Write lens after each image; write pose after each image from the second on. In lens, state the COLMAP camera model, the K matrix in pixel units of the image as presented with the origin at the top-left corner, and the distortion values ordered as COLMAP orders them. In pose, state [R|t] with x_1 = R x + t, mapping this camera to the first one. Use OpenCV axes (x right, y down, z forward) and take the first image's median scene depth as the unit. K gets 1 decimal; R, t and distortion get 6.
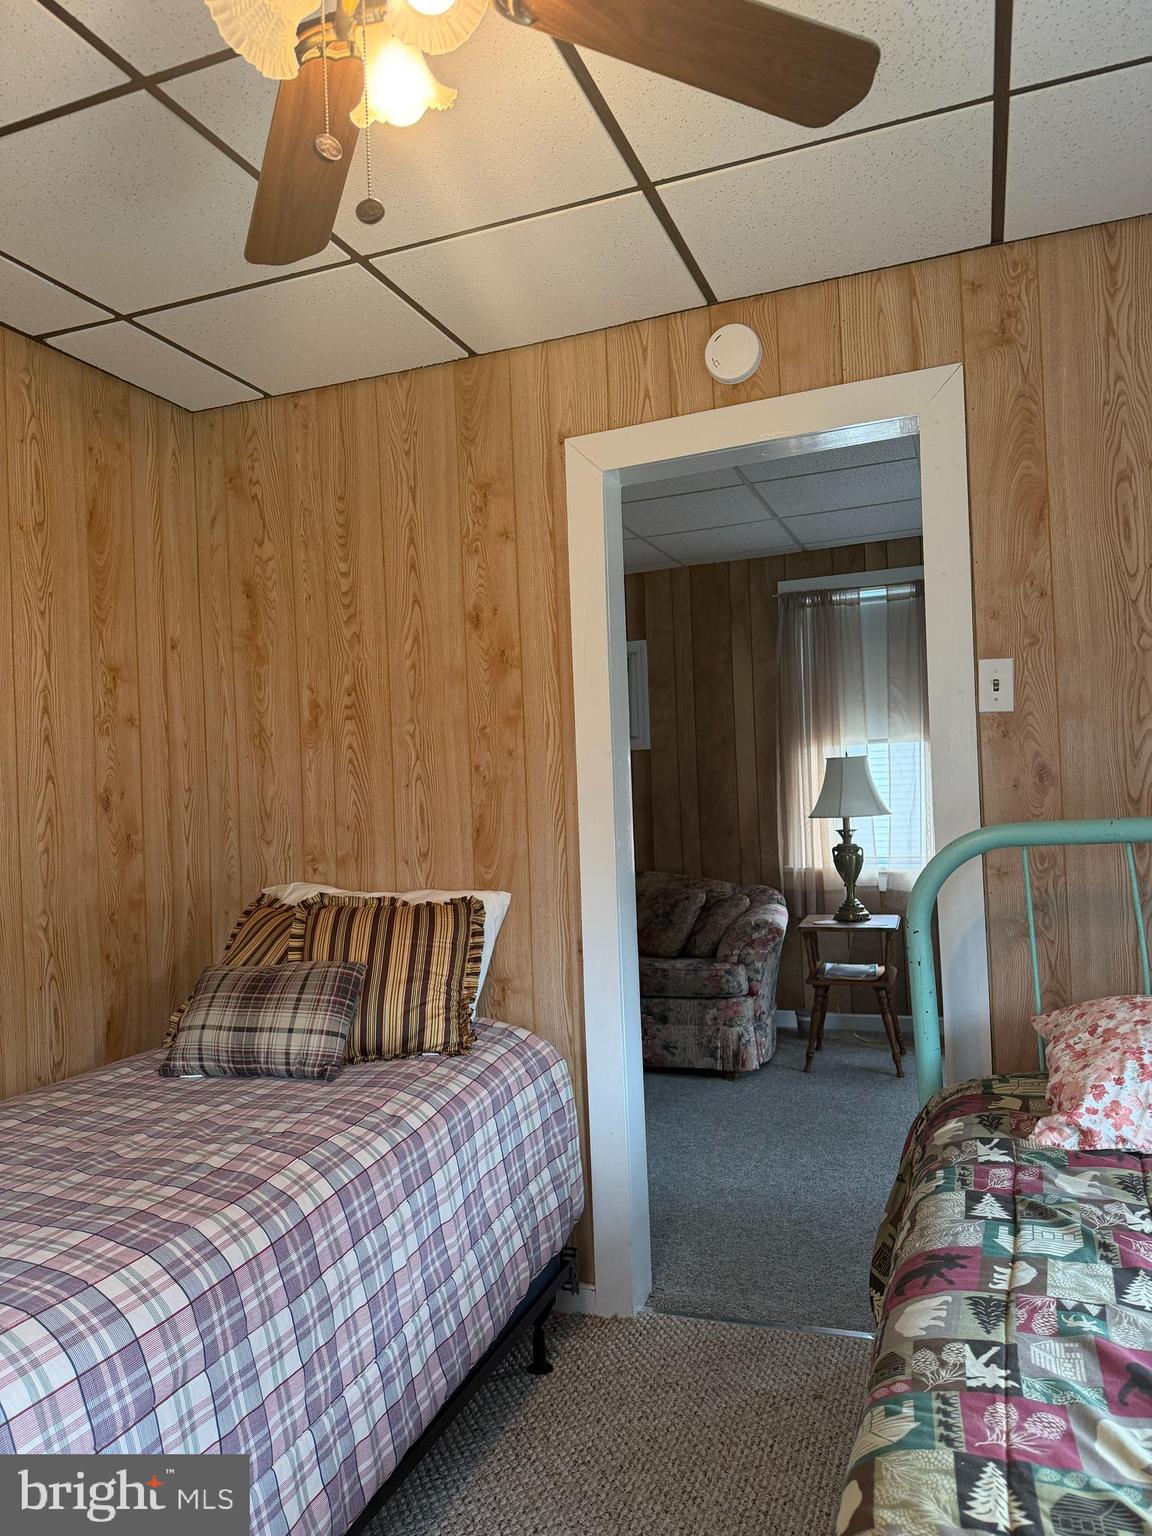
lens RADIAL K [[1075.7, 0, 579.0], [0, 1075.7, 781.0], [0, 0, 1]] dist [0.031849, -0.040258]
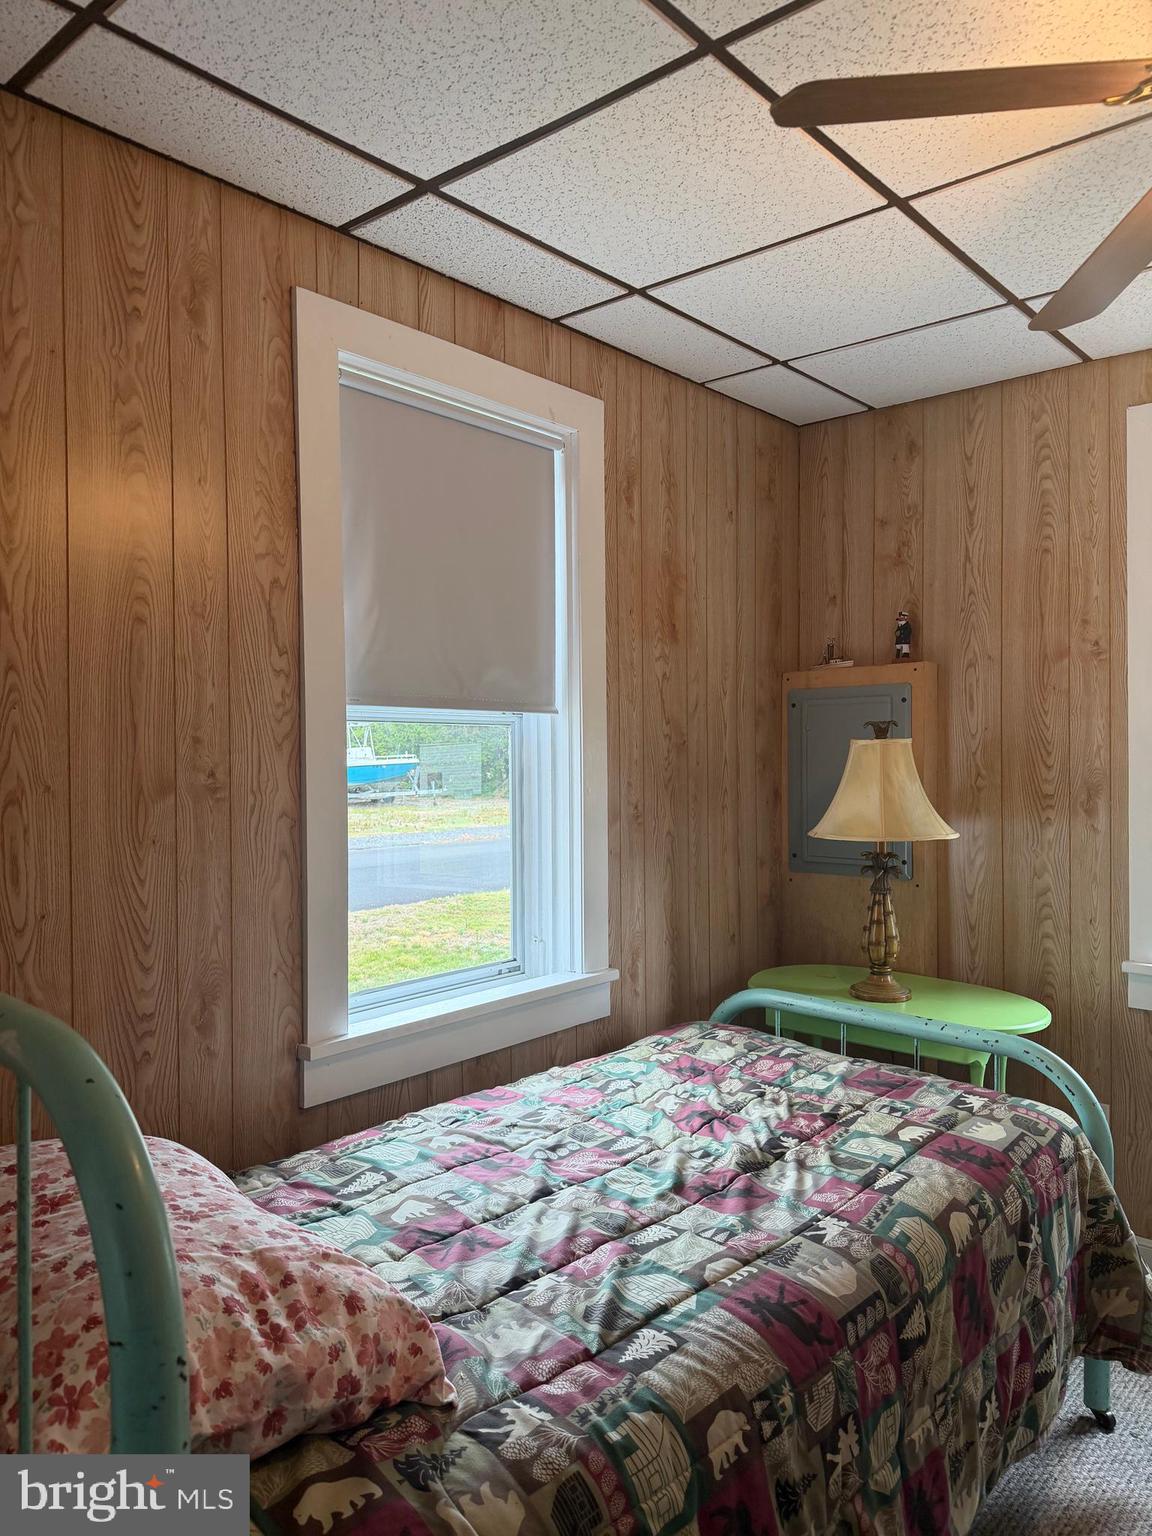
lens RADIAL K [[1075.7, 0, 575.8], [0, 1075.7, 763.6], [0, 0, 1]] dist [0.031849, -0.040258]
pose [[-0.936002, 0.034736, 0.350275, 0.157401], [0.030485, 0.999379, -0.017646, -0.065782], [-0.350671, -0.005838, -0.936480, 2.442668]]
